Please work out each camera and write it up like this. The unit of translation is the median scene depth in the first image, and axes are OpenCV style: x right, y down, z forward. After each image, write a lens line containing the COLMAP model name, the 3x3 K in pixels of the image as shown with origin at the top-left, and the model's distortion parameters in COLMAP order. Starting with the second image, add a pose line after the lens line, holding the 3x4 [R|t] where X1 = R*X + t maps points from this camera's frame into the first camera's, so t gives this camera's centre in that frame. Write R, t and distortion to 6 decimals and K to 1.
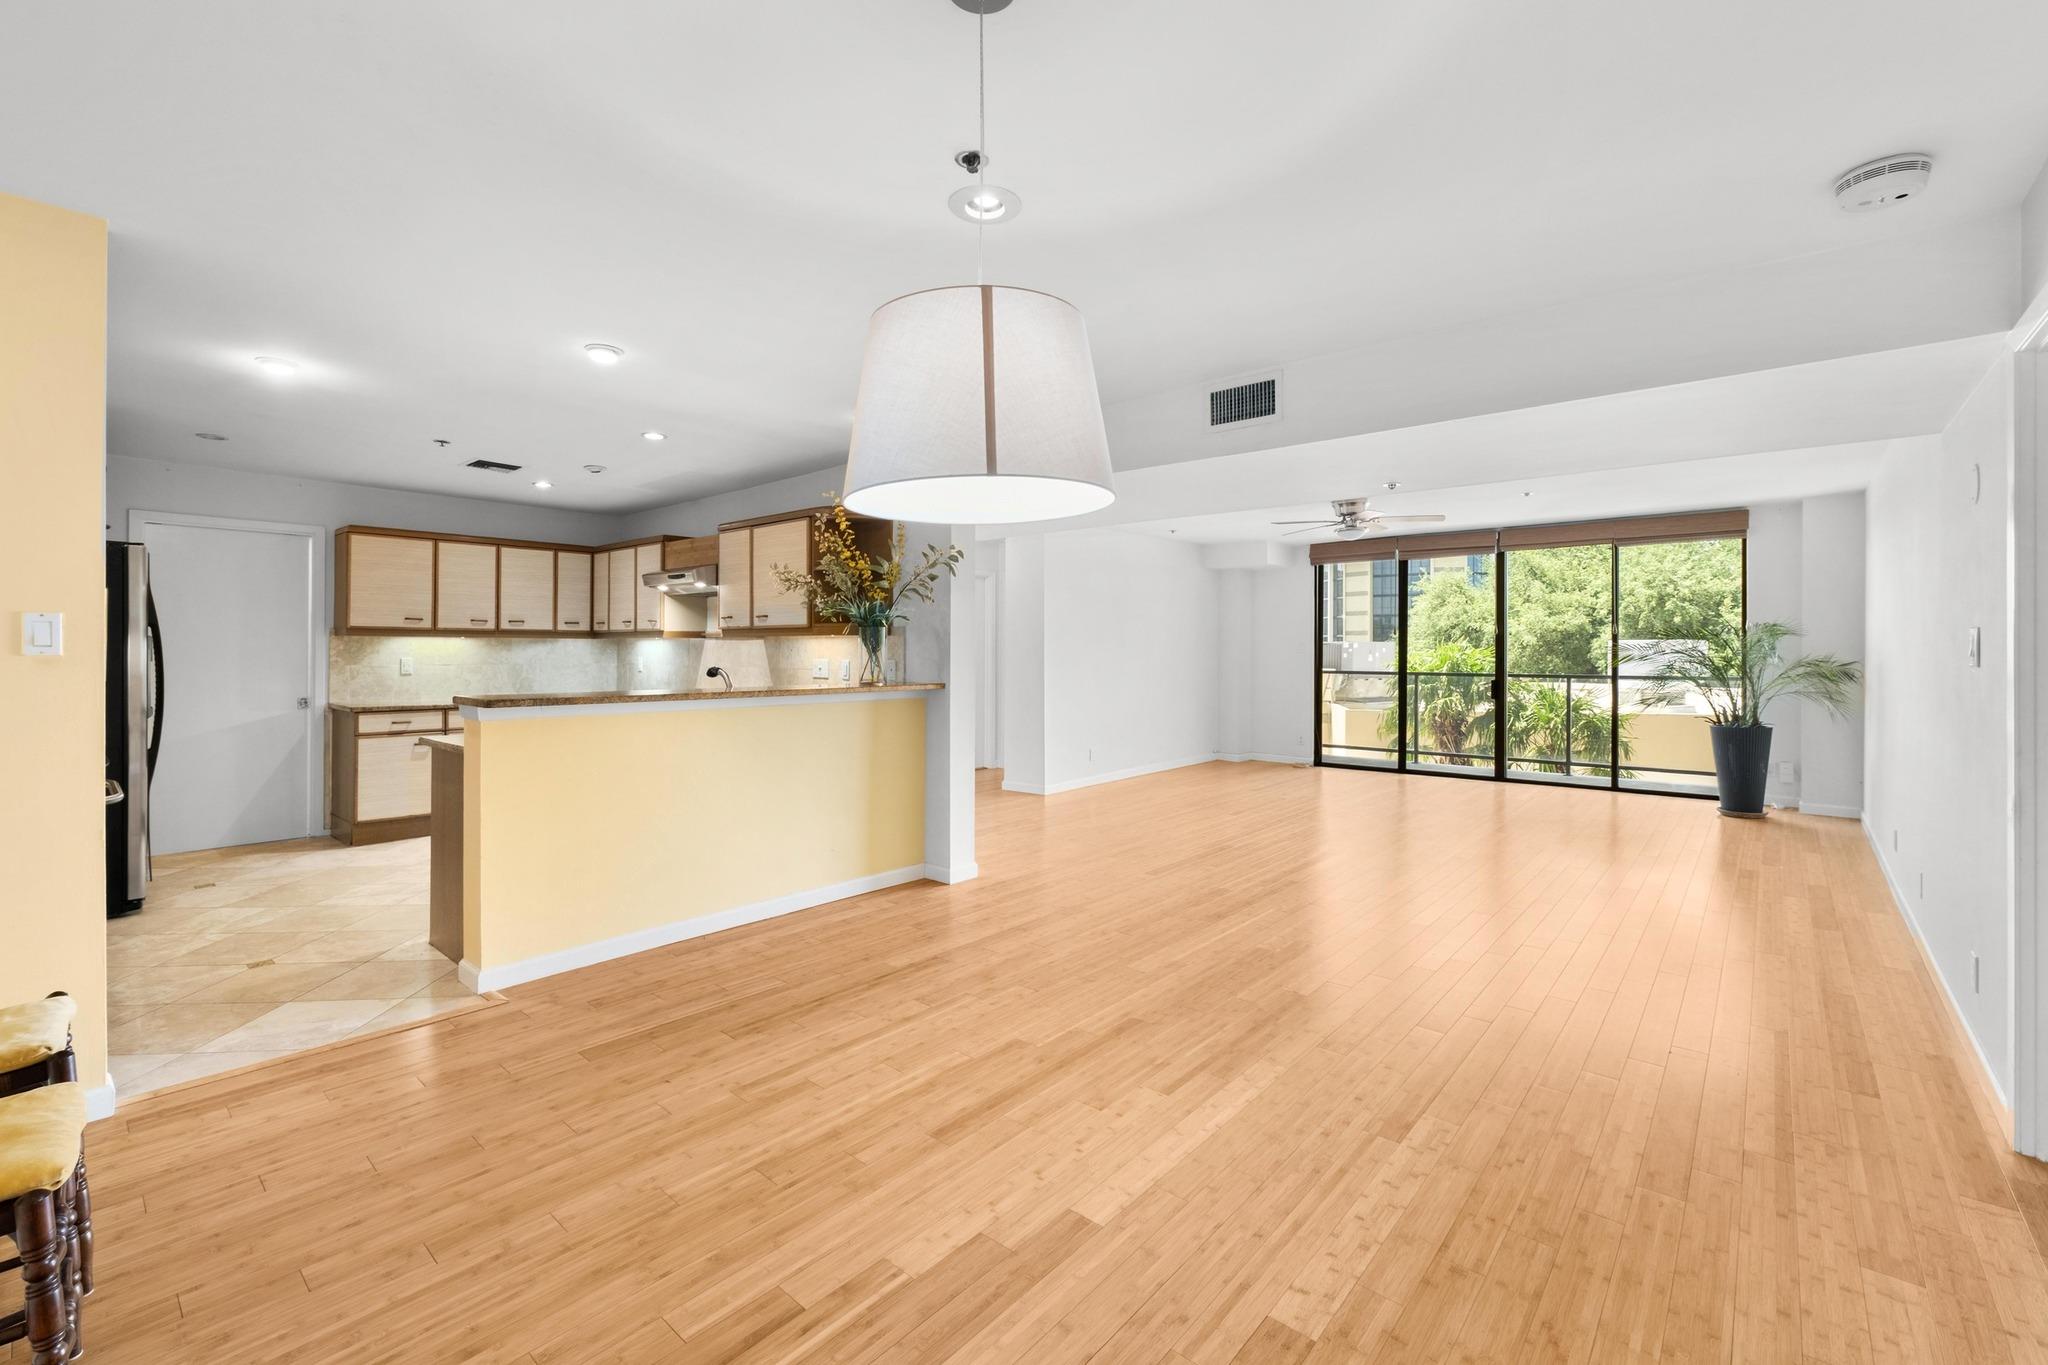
lens RADIAL K [[871.5, 0, 1024.8], [0, 871.5, 654.5], [0, 0, 1]] dist [-0.012447, 0.003665]
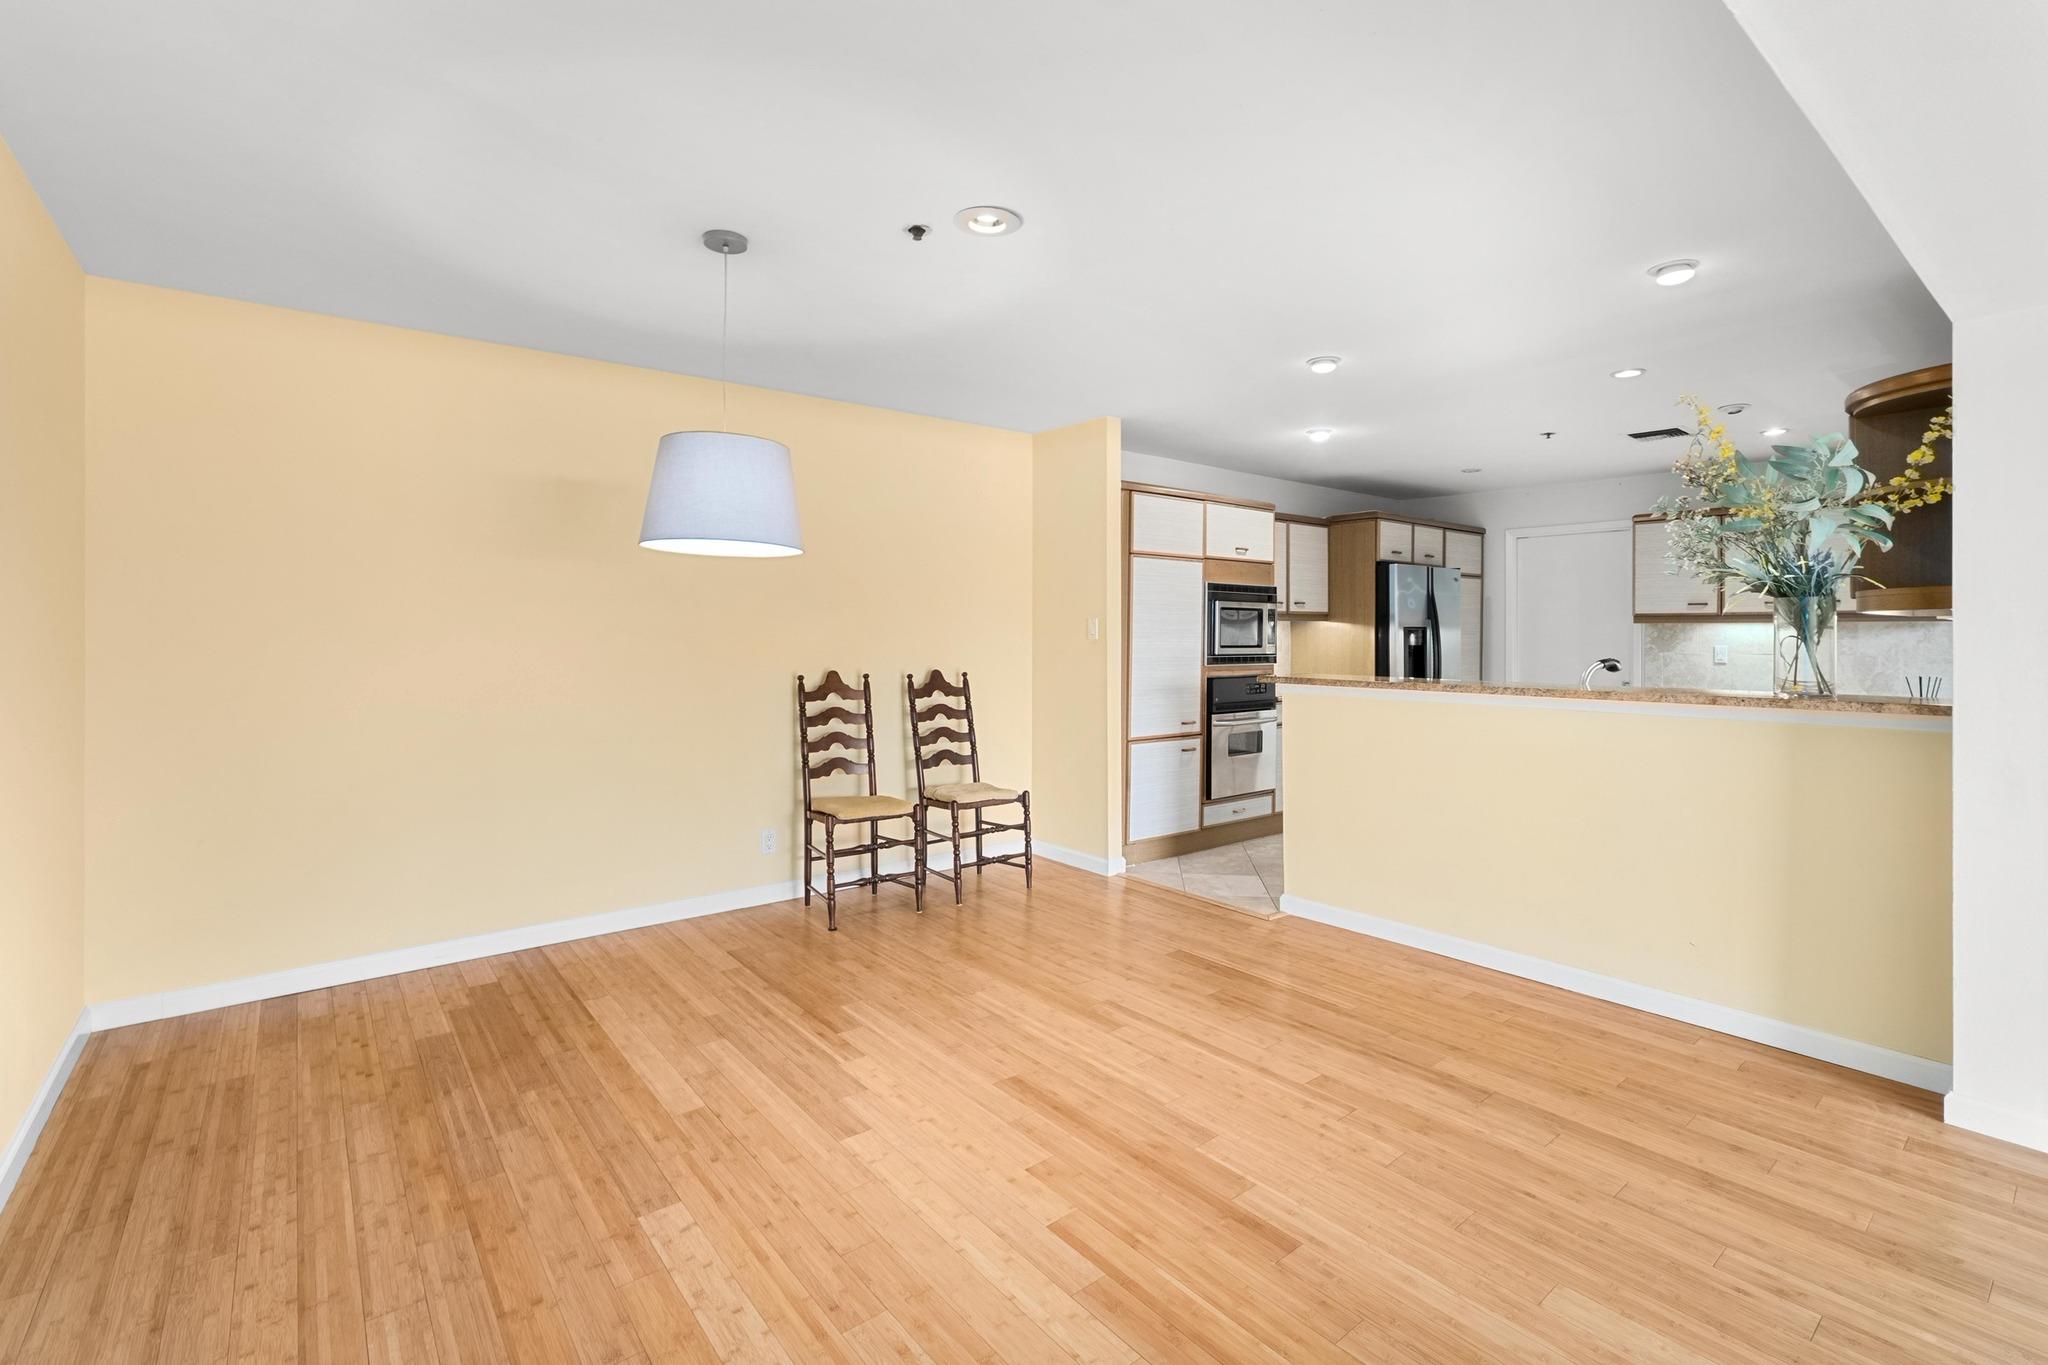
lens RADIAL K [[925.3, 0, 1034.1], [0, 925.3, 619.9], [0, 0, 1]] dist [-0.010537, 0.001315]
pose [[-0.177534, -0.019877, -0.983914, 0.643790], [-0.005524, 0.999800, -0.019201, -0.001002], [0.984099, 0.002027, -0.177609, 0.756886]]
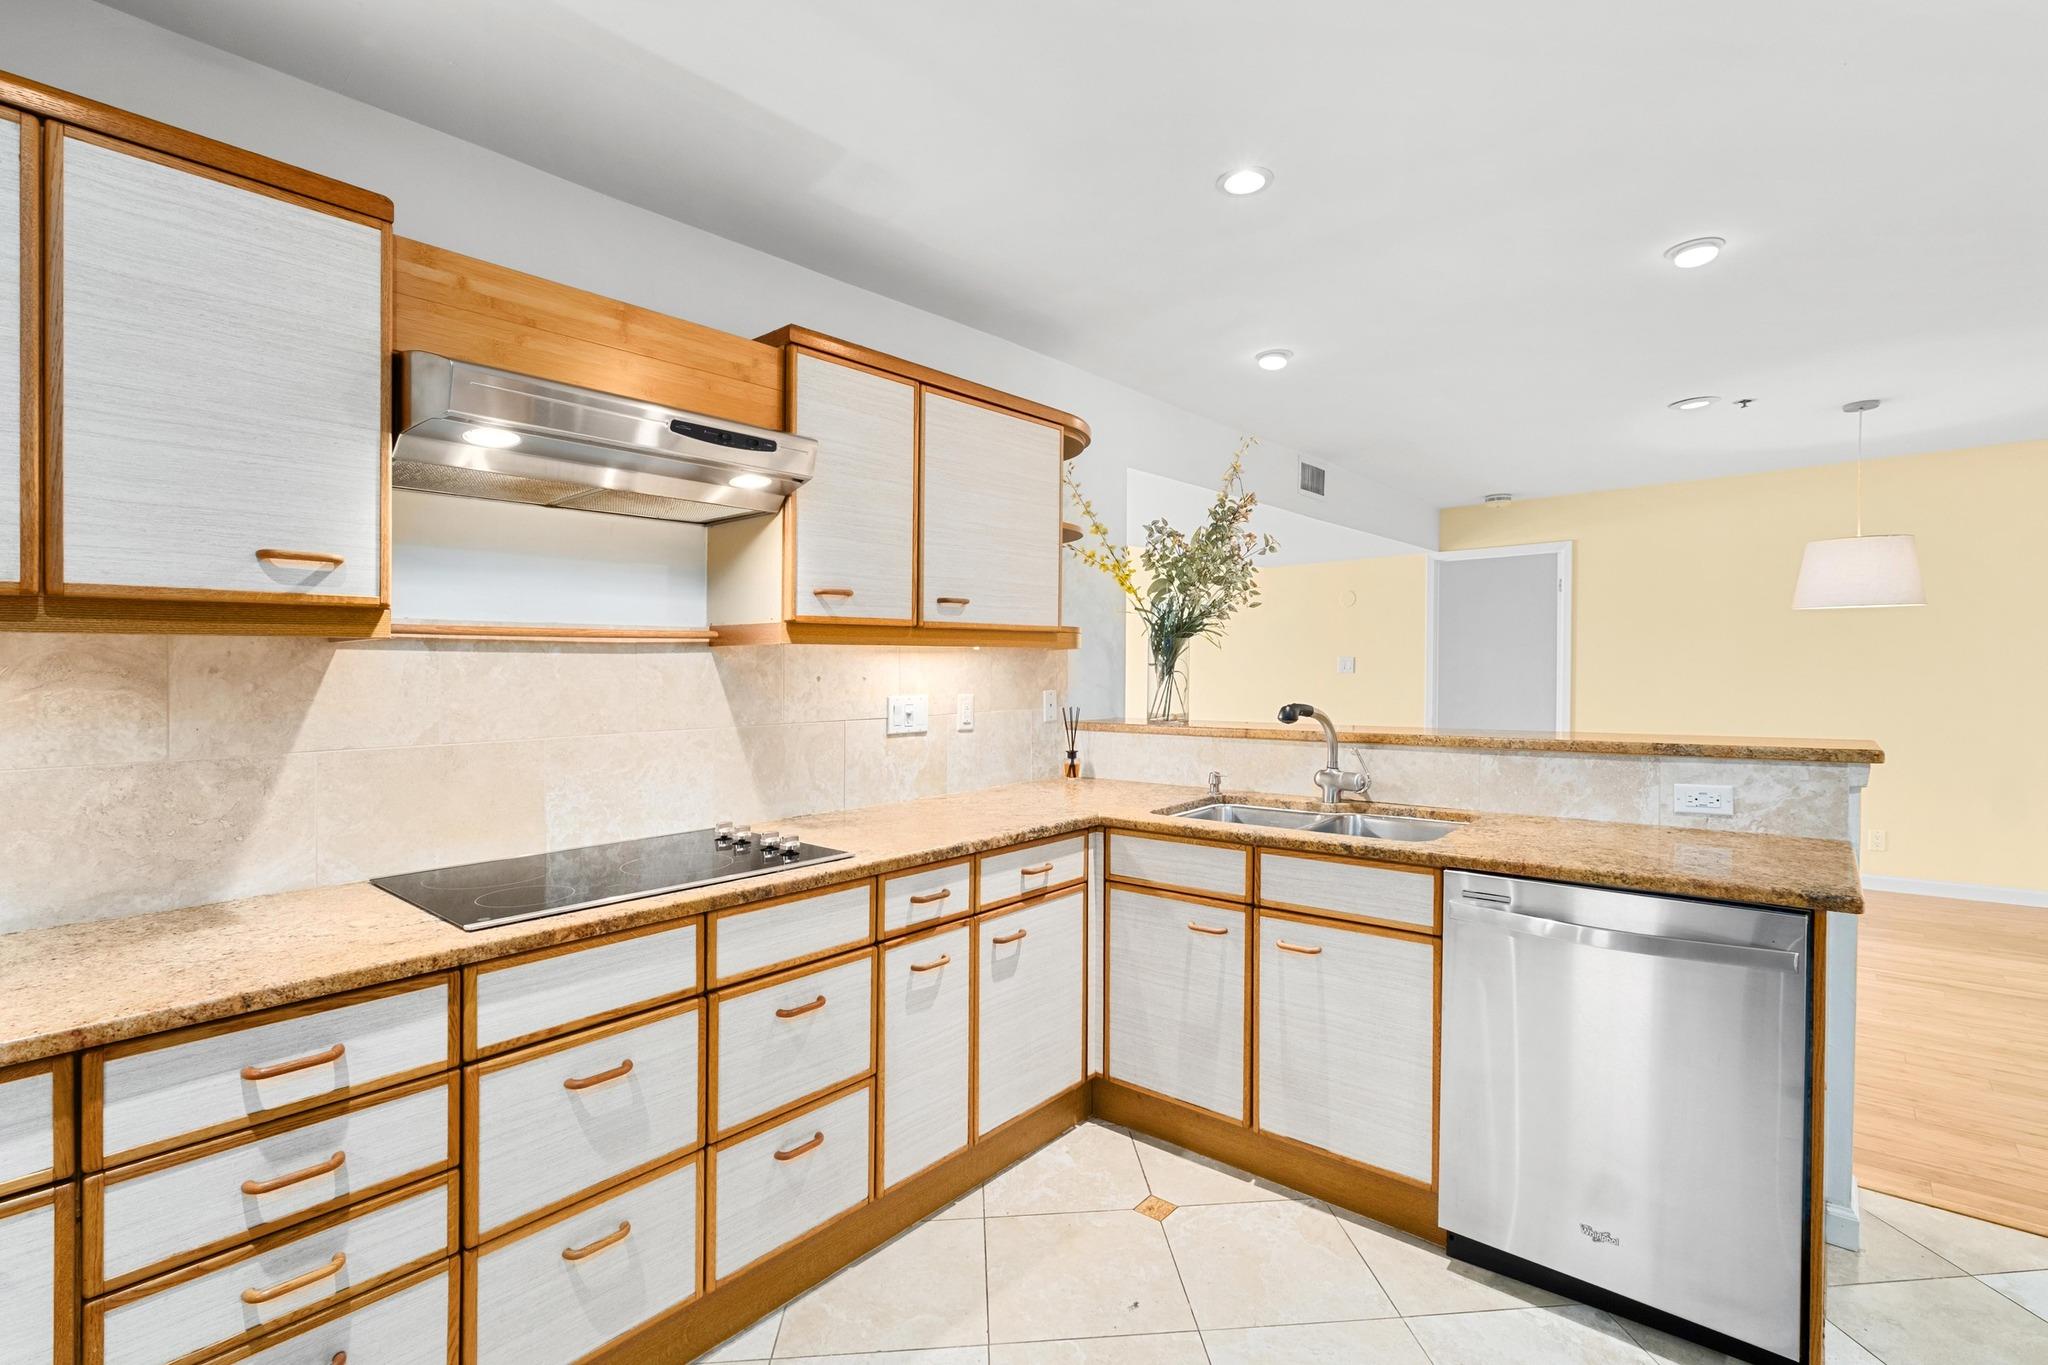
lens RADIAL K [[925.3, 0, 1041.8], [0, 925.3, 674.0], [0, 0, 1]] dist [-0.010537, 0.001315]
pose [[-0.009435, -0.009516, 0.999910, -1.106106], [0.015177, 0.999838, 0.009658, -0.013581], [-0.999840, 0.015266, -0.009289, 1.365618]]
